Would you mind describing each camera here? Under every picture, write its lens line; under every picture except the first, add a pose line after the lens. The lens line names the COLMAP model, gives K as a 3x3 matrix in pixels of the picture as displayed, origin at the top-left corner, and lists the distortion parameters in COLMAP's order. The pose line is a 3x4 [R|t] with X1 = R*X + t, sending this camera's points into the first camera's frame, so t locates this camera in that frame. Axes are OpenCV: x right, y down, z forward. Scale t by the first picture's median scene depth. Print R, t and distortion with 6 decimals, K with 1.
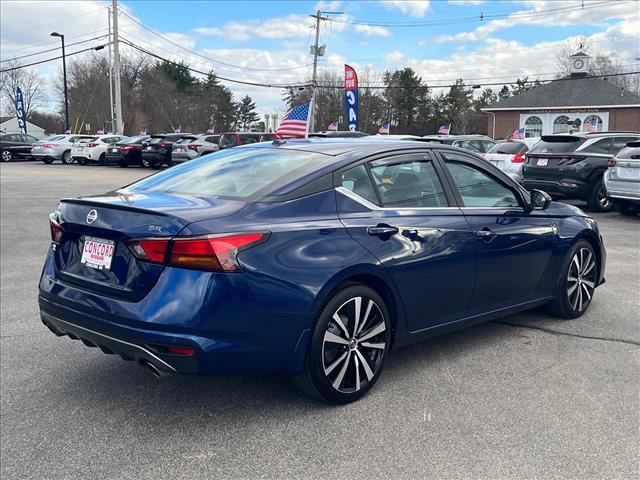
lens RADIAL K [[722.5, 0, 321.6], [0, 722.5, 239.6], [0, 0, 1]] dist [0.052024, 0.000000]
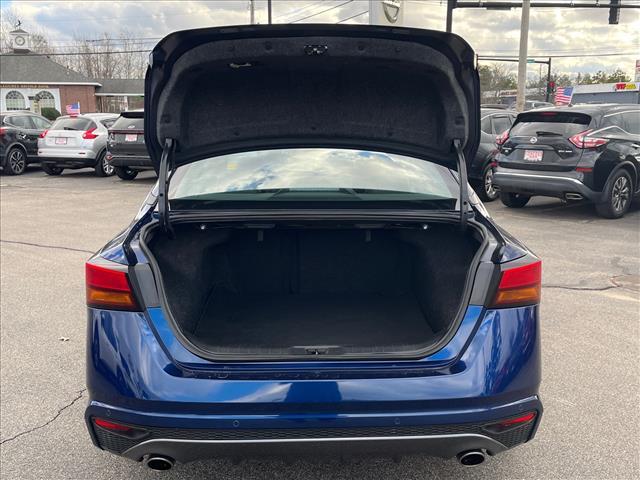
lens RADIAL K [[648.6, 0, 324.0], [0, 648.6, 240.5], [0, 0, 1]] dist [0.054501, 0.000000]
pose [[0.709711, -0.144168, 0.689584, -0.163948], [0.106545, 0.989543, 0.097225, -0.023349], [-0.696389, 0.004470, 0.717650, 0.144440]]
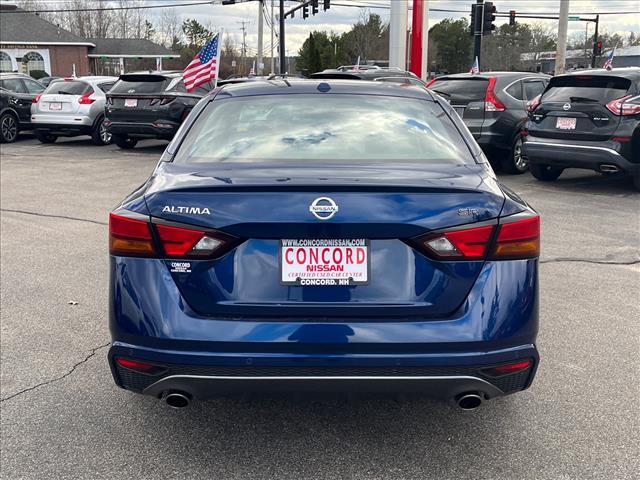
lens RADIAL K [[722.5, 0, 316.4], [0, 722.5, 241.9], [0, 0, 1]] dist [0.052024, 0.000000]
pose [[0.732401, -0.156724, 0.662591, -0.180806], [0.099684, 0.987344, 0.123353, -0.019728], [-0.673537, -0.024294, 0.738754, 0.125447]]
